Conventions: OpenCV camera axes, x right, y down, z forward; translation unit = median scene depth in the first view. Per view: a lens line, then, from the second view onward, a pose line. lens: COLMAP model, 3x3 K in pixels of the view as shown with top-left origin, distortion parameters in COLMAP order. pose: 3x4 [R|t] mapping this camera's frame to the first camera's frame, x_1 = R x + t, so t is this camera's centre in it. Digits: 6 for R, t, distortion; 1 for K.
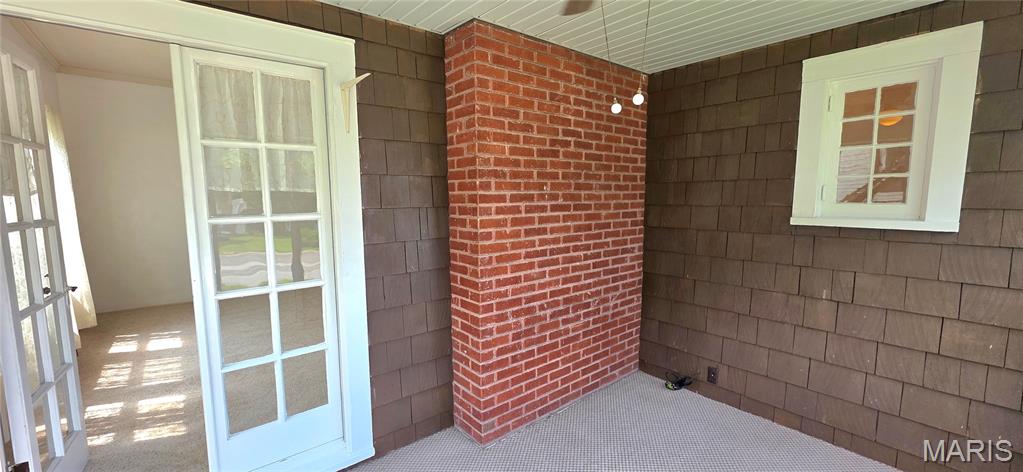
lens RADIAL K [[412.3, 0, 511.5], [0, 412.3, 236.0], [0, 0, 1]] dist [-0.000368, -0.000151]
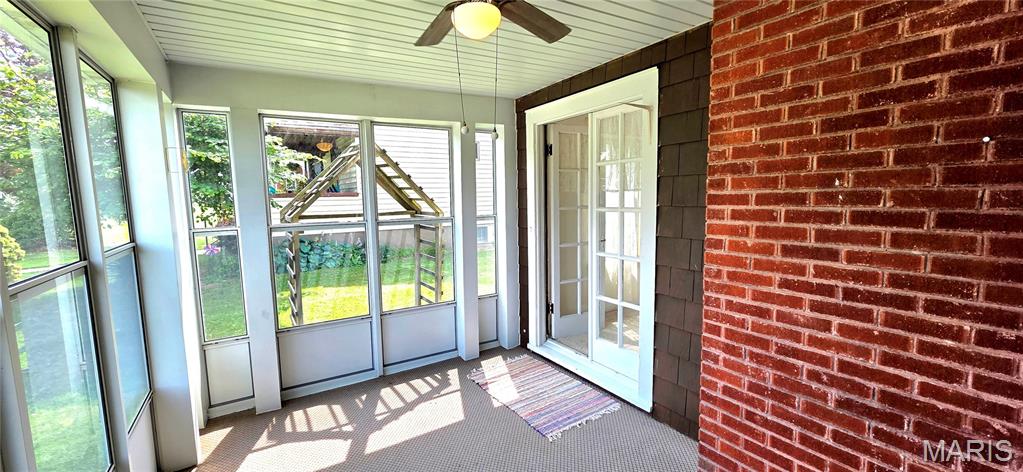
lens RADIAL K [[412.3, 0, 511.5], [0, 412.3, 236.0], [0, 0, 1]] dist [-0.000368, -0.000151]
pose [[-0.137882, 0.108043, -0.984538, 0.747616], [-0.079799, 0.989589, 0.119773, -0.075437], [0.987229, 0.095079, -0.127825, 0.629093]]
